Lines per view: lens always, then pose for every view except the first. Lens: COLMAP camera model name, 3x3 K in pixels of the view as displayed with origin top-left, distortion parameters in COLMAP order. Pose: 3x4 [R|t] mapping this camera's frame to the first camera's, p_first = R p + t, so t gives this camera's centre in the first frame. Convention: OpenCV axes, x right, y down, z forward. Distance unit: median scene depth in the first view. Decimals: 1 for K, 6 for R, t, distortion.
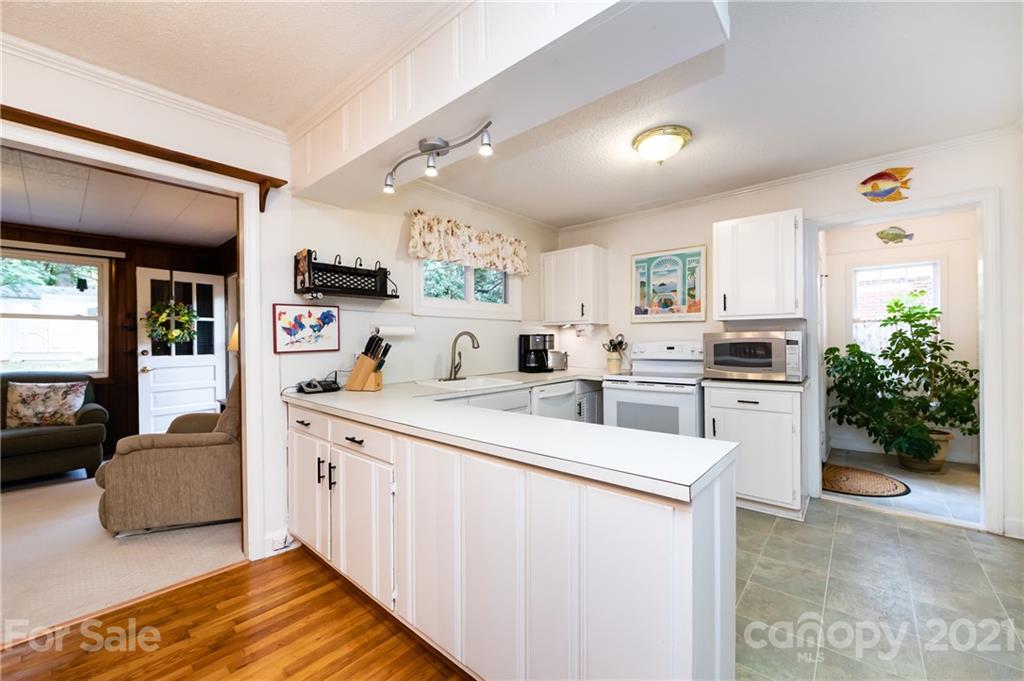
lens RADIAL K [[405.5, 0, 517.1], [0, 405.5, 344.1], [0, 0, 1]] dist [-0.000371, -0.000685]
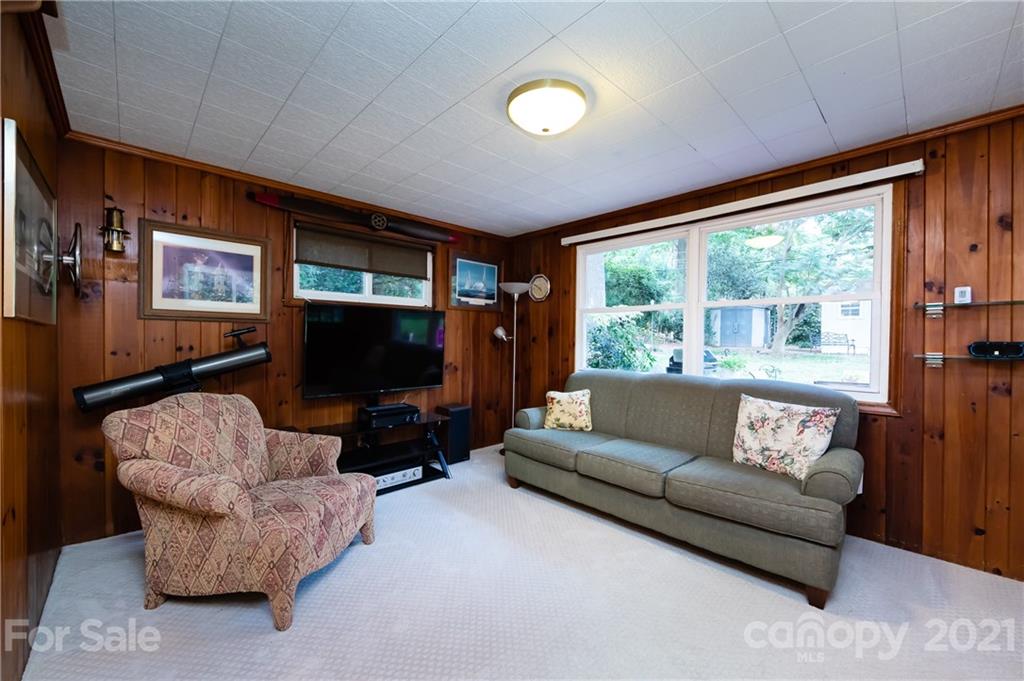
lens RADIAL K [[405.5, 0, 523.1], [0, 405.5, 341.1], [0, 0, 1]] dist [-0.000371, -0.000685]
pose [[-0.072005, 0.015684, -0.997281, -0.527759], [-0.009488, 0.999820, 0.016409, -0.005660], [0.997359, 0.010644, -0.071843, 0.670069]]
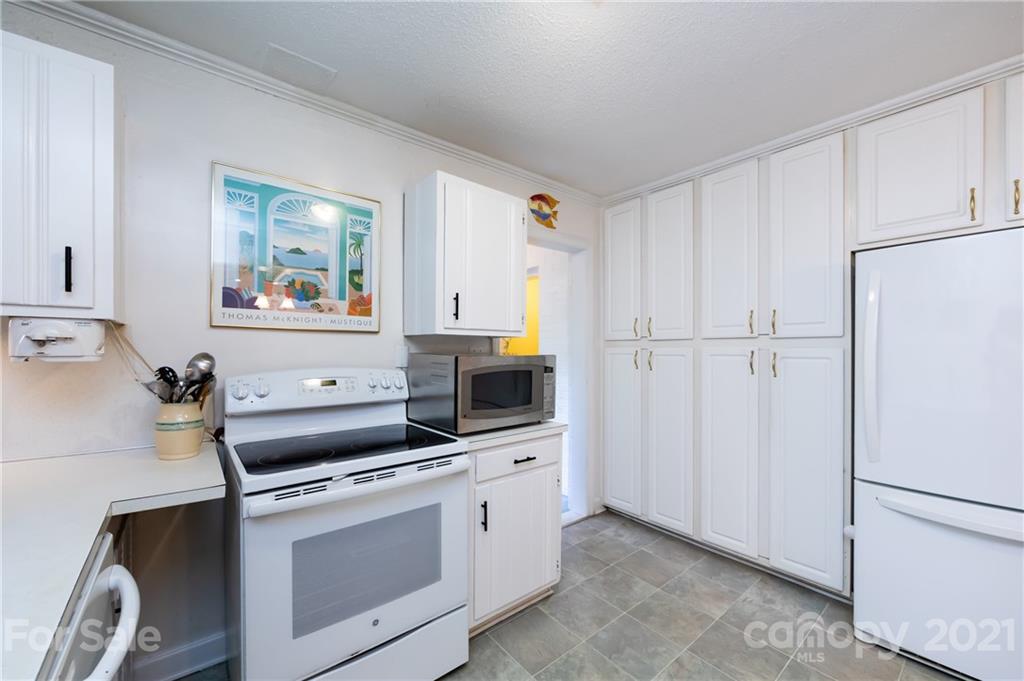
lens RADIAL K [[405.5, 0, 514.9], [0, 405.5, 349.6], [0, 0, 1]] dist [-0.000371, -0.000685]
pose [[0.171180, 0.005641, 0.985224, -0.071388], [0.000379, 0.999983, -0.005791, -0.027525], [-0.985240, 0.001365, 0.171175, 0.677442]]
